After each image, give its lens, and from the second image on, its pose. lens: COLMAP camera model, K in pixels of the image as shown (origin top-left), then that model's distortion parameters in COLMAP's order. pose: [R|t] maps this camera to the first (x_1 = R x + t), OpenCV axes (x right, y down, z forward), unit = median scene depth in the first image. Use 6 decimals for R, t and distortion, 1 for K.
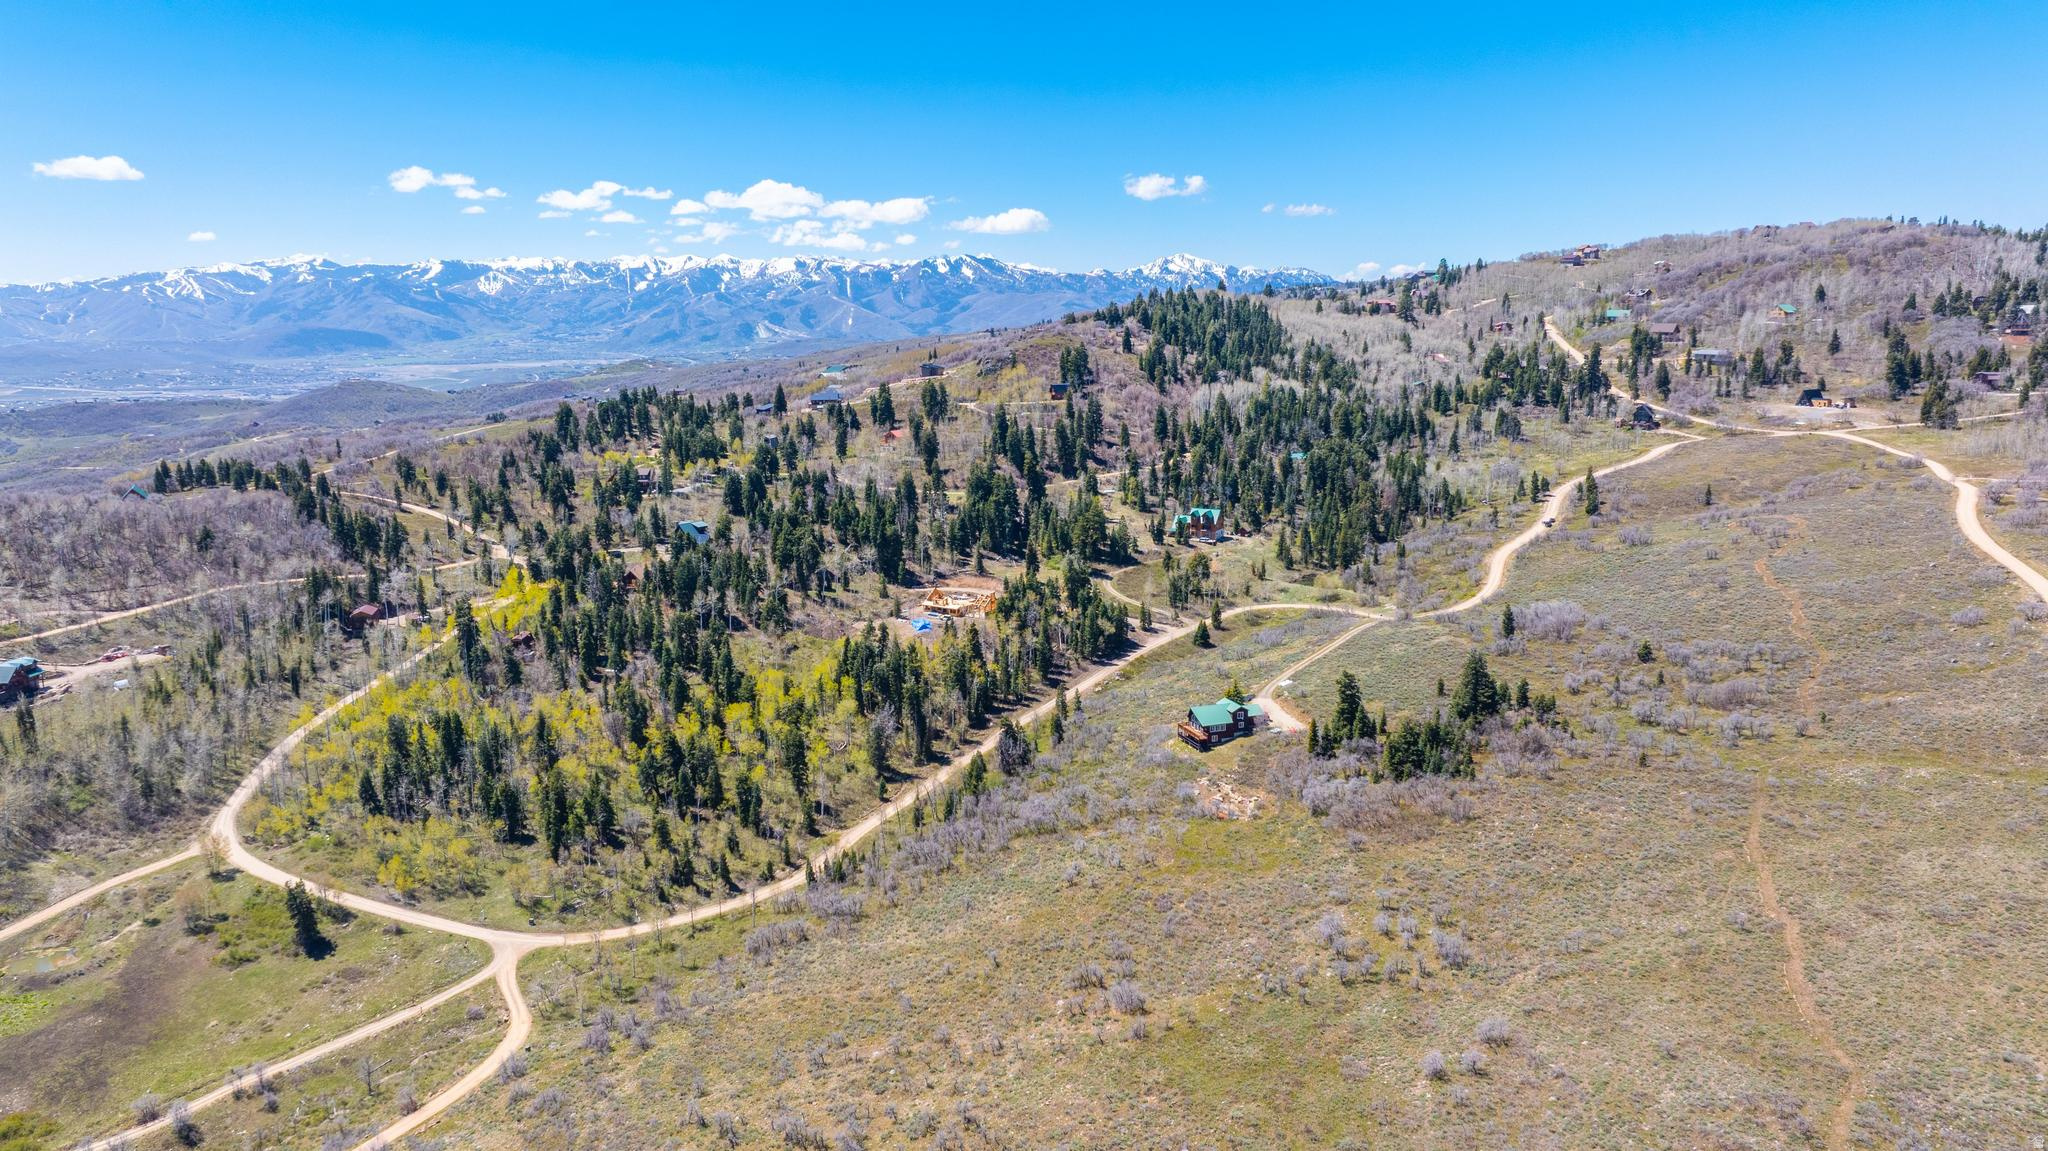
lens RADIAL K [[1471.5, 0, 1026.3], [0, 1471.5, 576.1], [0, 0, 1]] dist [-0.004901, 0.002130]
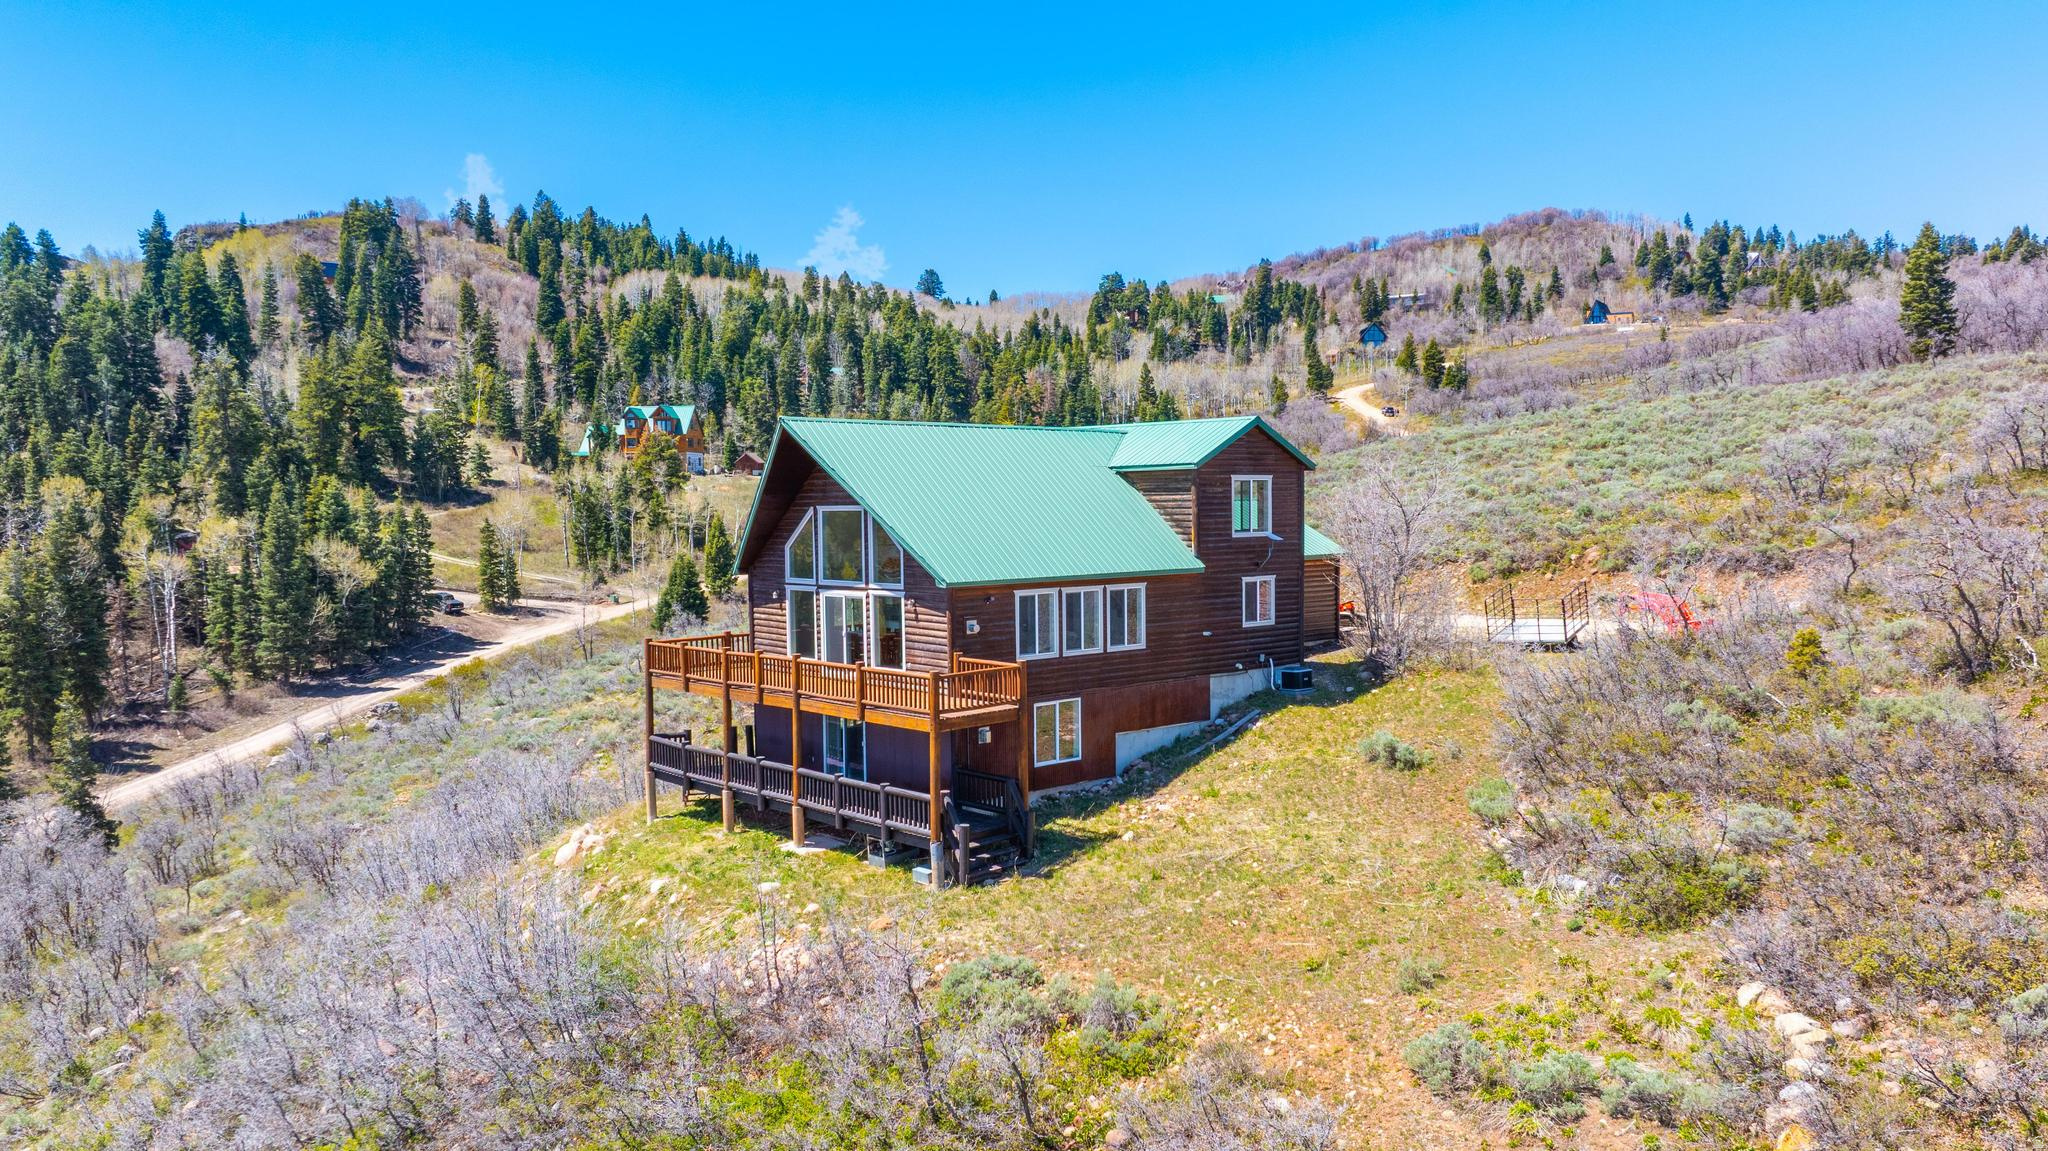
lens RADIAL K [[1471.5, 0, 1023.2], [0, 1471.5, 577.3], [0, 0, 1]] dist [-0.004901, 0.002130]
pose [[0.924813, -0.010927, 0.380264, 0.066400], [0.070069, 0.987378, -0.142037, 0.084962], [-0.373913, 0.158002, 0.913906, 0.678885]]
